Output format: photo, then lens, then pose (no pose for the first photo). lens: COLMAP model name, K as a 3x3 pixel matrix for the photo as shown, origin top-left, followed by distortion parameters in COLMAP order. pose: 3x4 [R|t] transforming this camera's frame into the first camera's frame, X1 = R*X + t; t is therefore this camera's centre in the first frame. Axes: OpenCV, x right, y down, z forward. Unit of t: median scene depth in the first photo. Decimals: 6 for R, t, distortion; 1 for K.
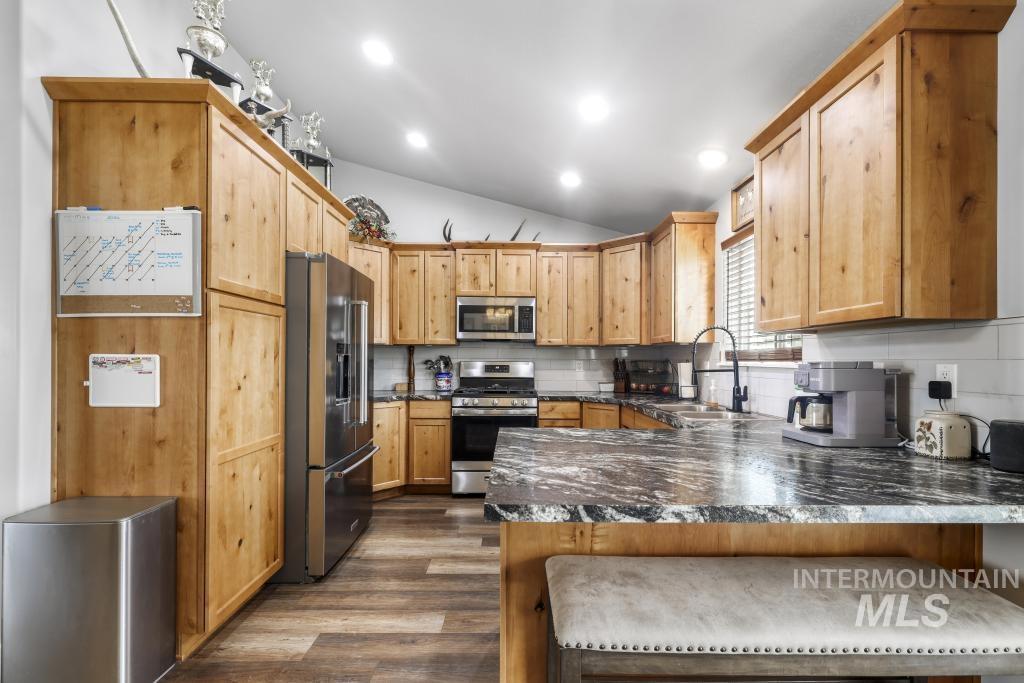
lens RADIAL K [[436.3, 0, 523.0], [0, 436.3, 358.5], [0, 0, 1]] dist [-0.017598, 0.001227]
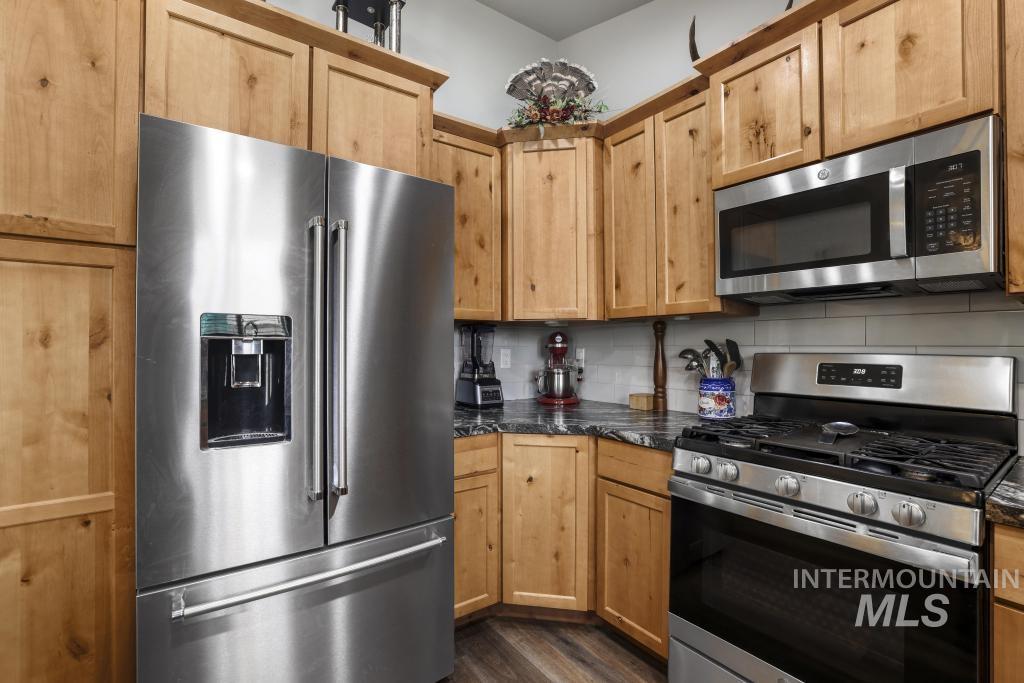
lens RADIAL K [[436.3, 0, 545.9], [0, 436.3, 342.3], [0, 0, 1]] dist [-0.017598, 0.001227]
pose [[0.567025, -0.011797, -0.823616, 0.088578], [0.003540, 0.999923, -0.011885, 0.000704], [0.823693, 0.003824, 0.567023, 0.646365]]
